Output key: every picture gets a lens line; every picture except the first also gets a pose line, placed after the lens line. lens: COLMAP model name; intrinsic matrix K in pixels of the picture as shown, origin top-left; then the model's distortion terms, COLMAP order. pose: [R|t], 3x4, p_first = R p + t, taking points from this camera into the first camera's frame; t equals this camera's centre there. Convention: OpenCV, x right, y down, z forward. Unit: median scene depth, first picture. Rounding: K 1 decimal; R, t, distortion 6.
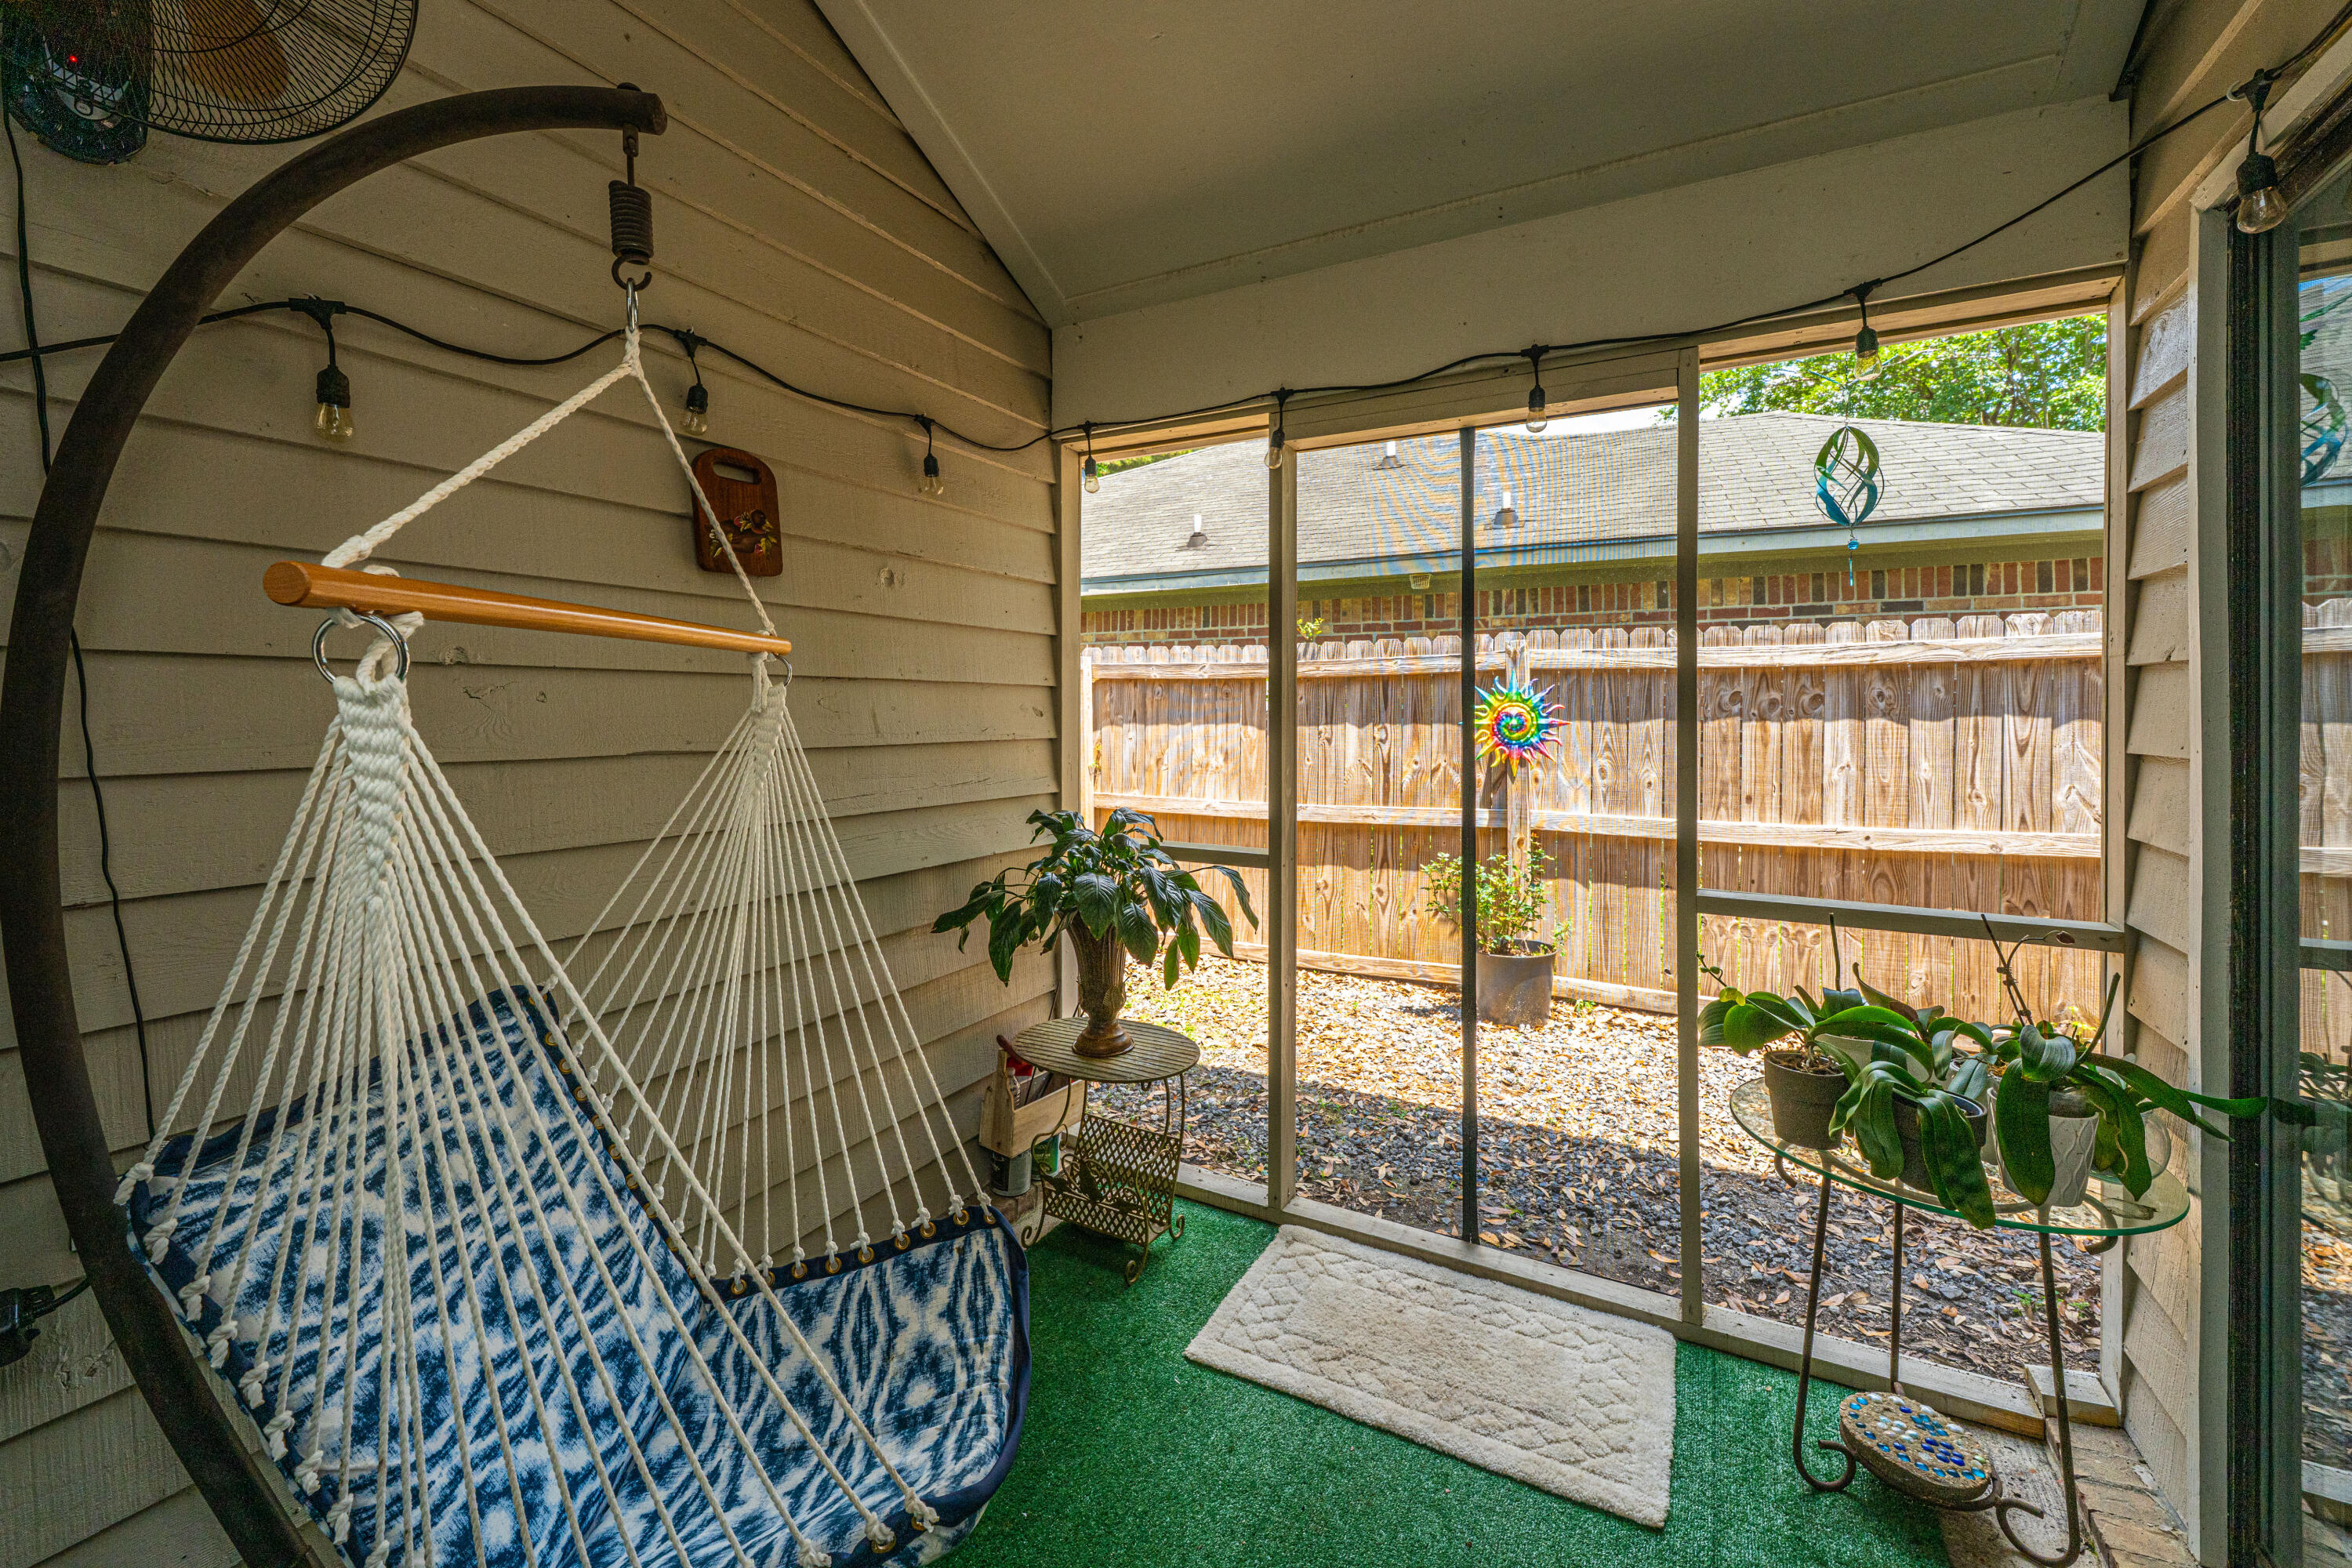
lens RADIAL K [[954.7, 0, 1176.5], [0, 954.7, 737.9], [0, 0, 1]] dist [0.001456, 0.000146]
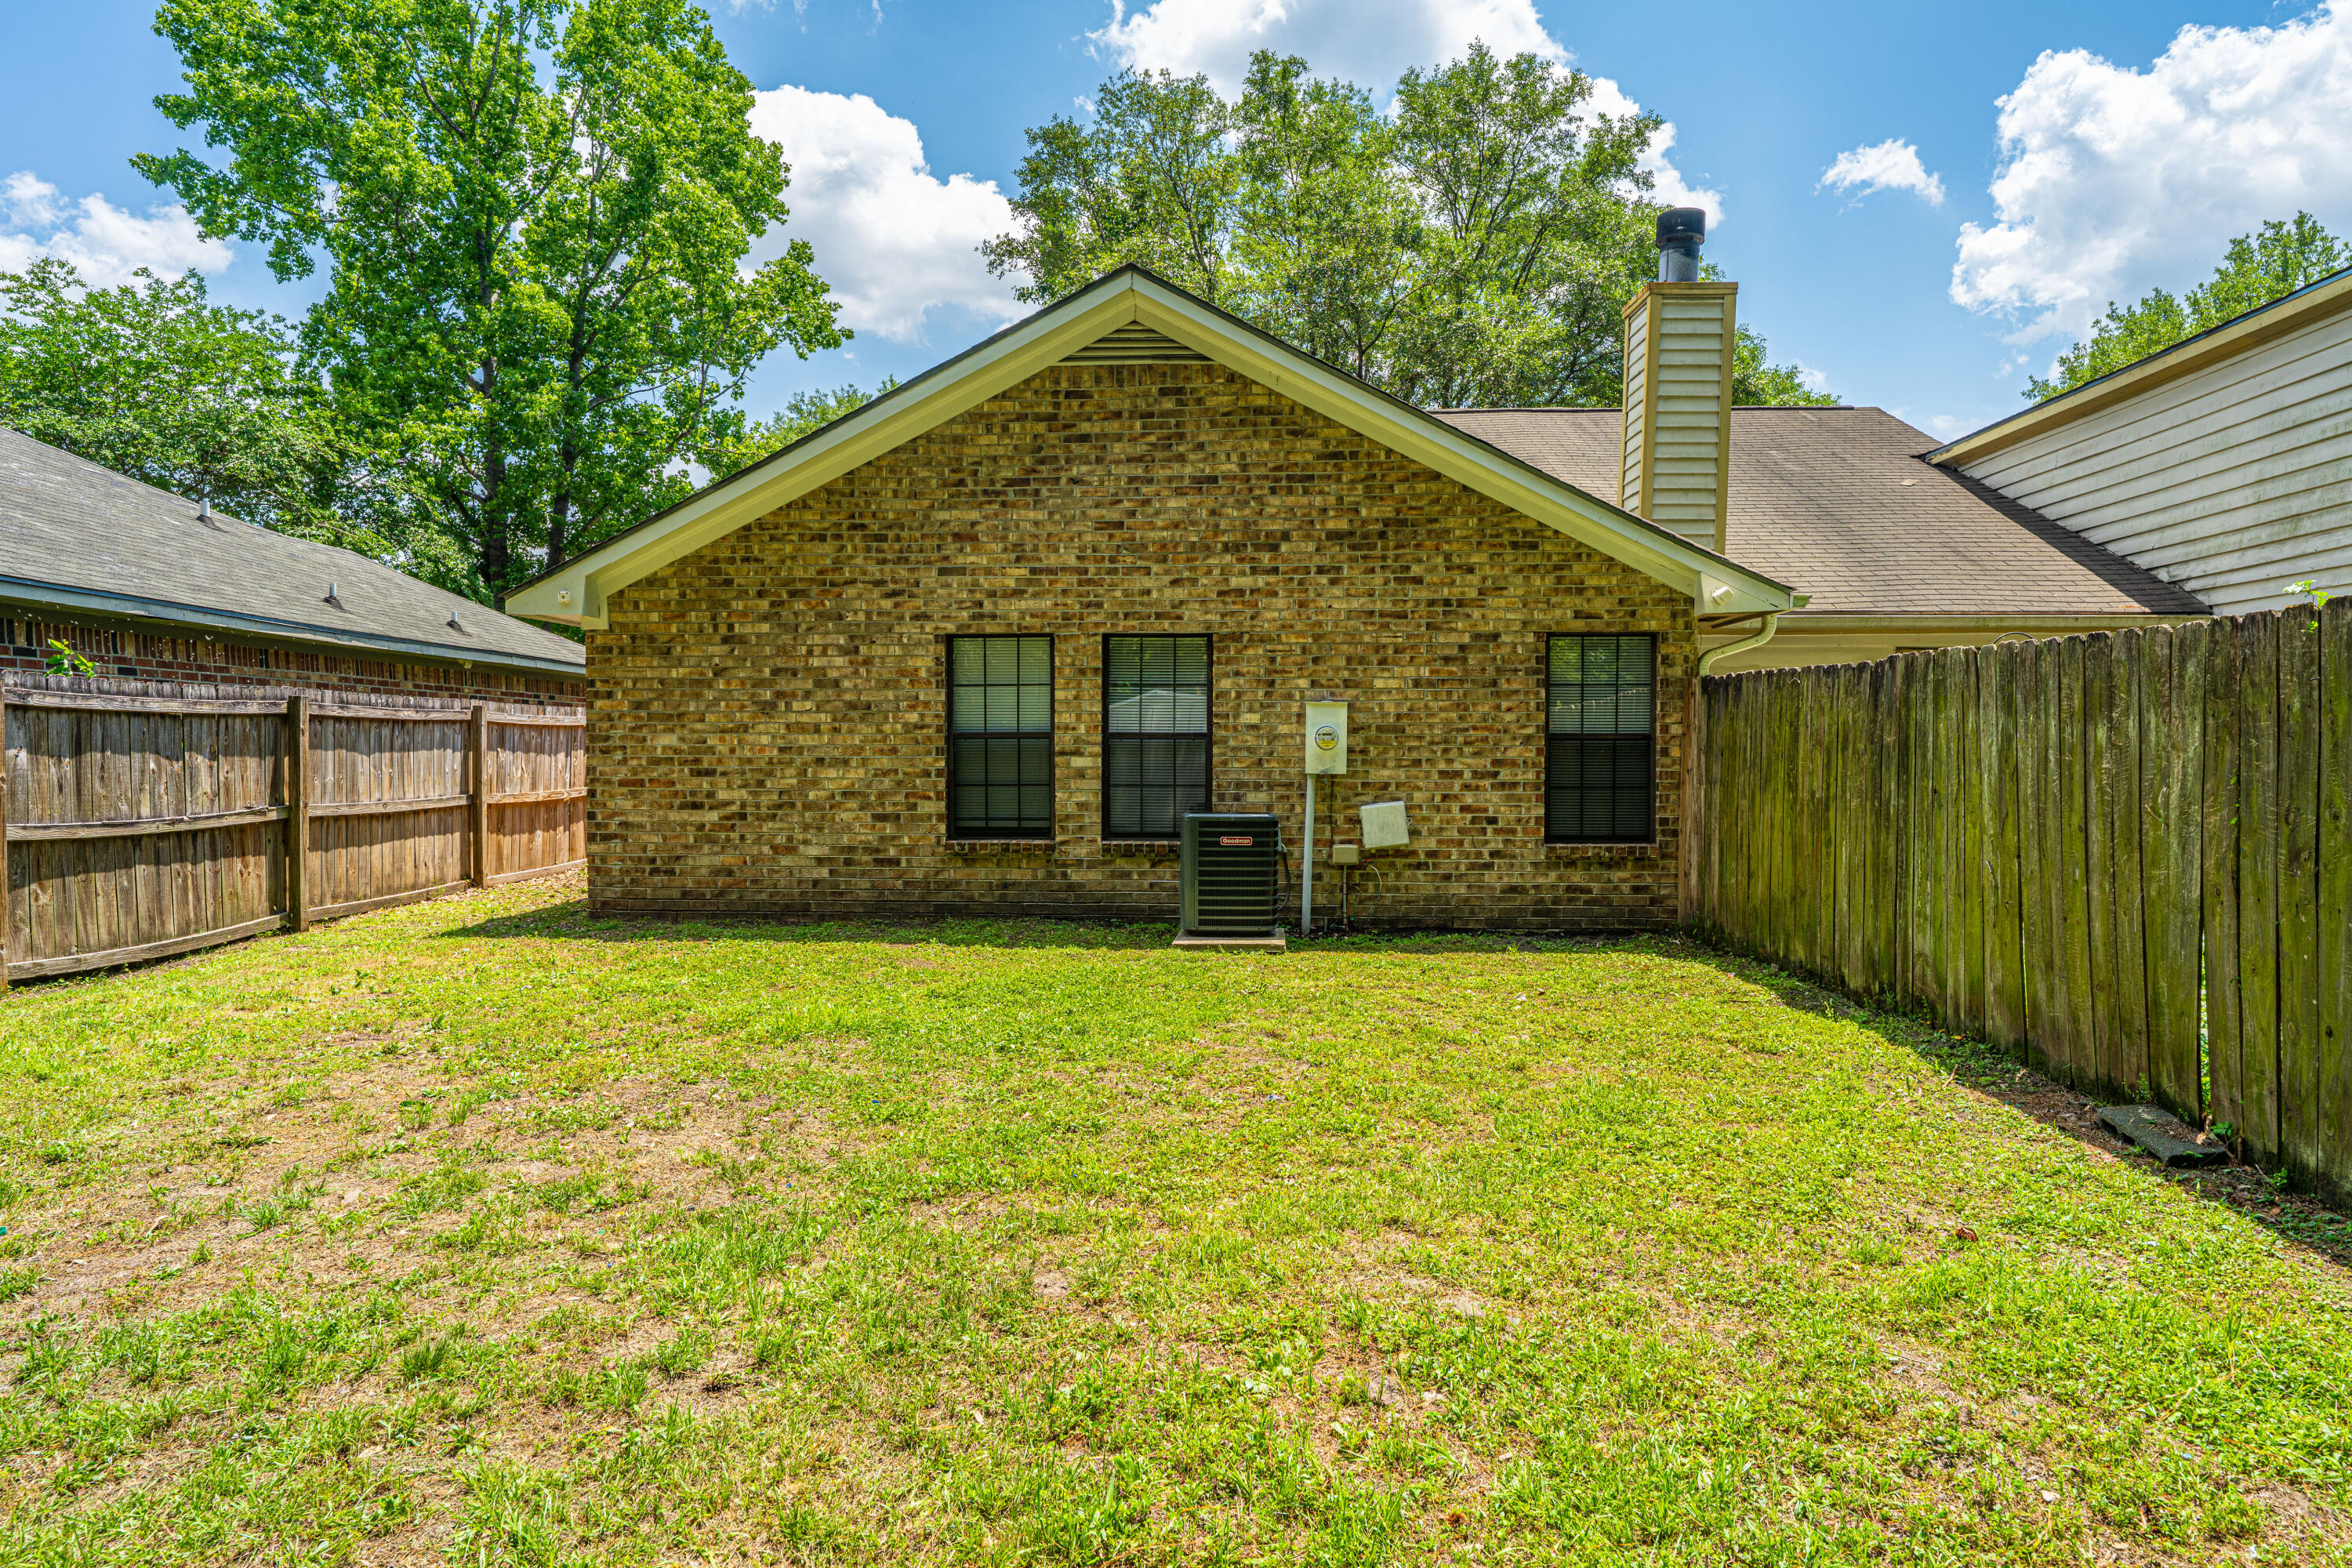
lens RADIAL K [[1302.4, 0, 1176.0], [0, 1302.4, 784.0], [0, 0, 1]] dist [0.000108, 0.000055]
pose [[-0.460959, -0.022407, 0.887139, -2.474945], [-0.020047, 0.999689, 0.014833, -0.009469], [-0.887195, -0.010947, -0.461265, 0.941820]]
